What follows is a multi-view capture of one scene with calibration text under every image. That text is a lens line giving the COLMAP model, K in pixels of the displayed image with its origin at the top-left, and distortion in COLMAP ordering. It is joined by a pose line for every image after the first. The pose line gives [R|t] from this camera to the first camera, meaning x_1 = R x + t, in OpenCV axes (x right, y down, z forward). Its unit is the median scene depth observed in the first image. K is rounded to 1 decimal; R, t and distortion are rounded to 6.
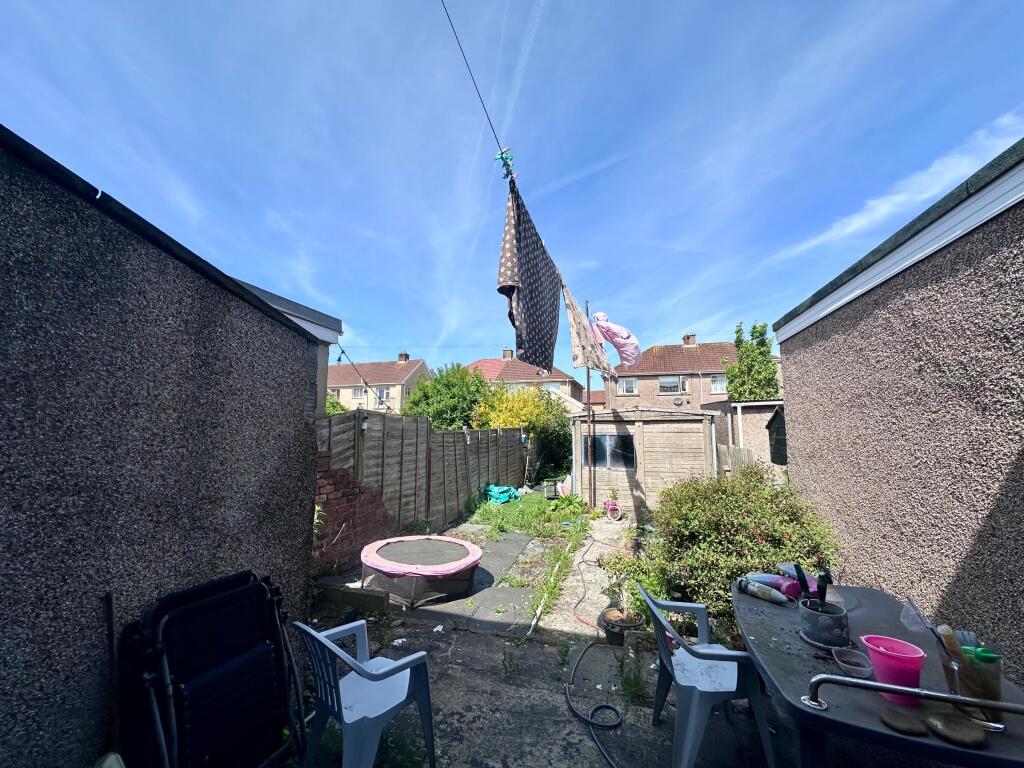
lens RADIAL K [[409.2, 0, 511.1], [0, 409.2, 385.9], [0, 0, 1]] dist [-0.002100, 0.000612]
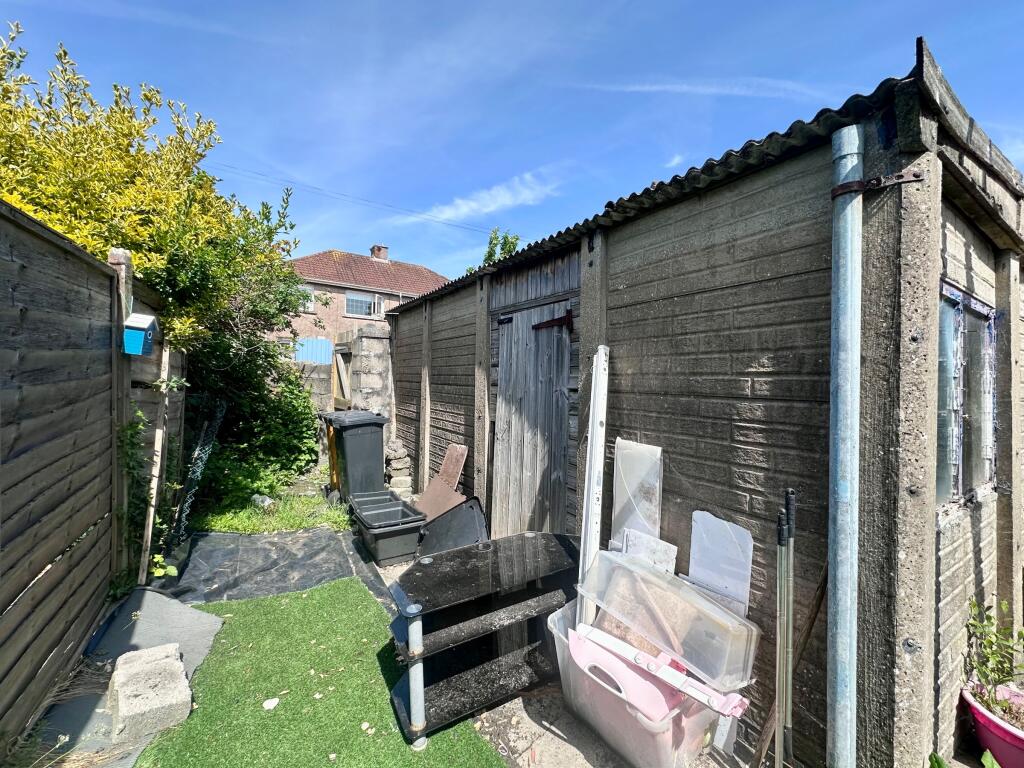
lens RADIAL K [[409.2, 0, 513.8], [0, 409.2, 382.4], [0, 0, 1]] dist [-0.002100, 0.000612]
pose [[0.631782, 0.005119, 0.775129, -0.001761], [-0.104375, 0.991433, 0.078525, 0.054810], [-0.768087, -0.130515, 0.626904, 0.352359]]
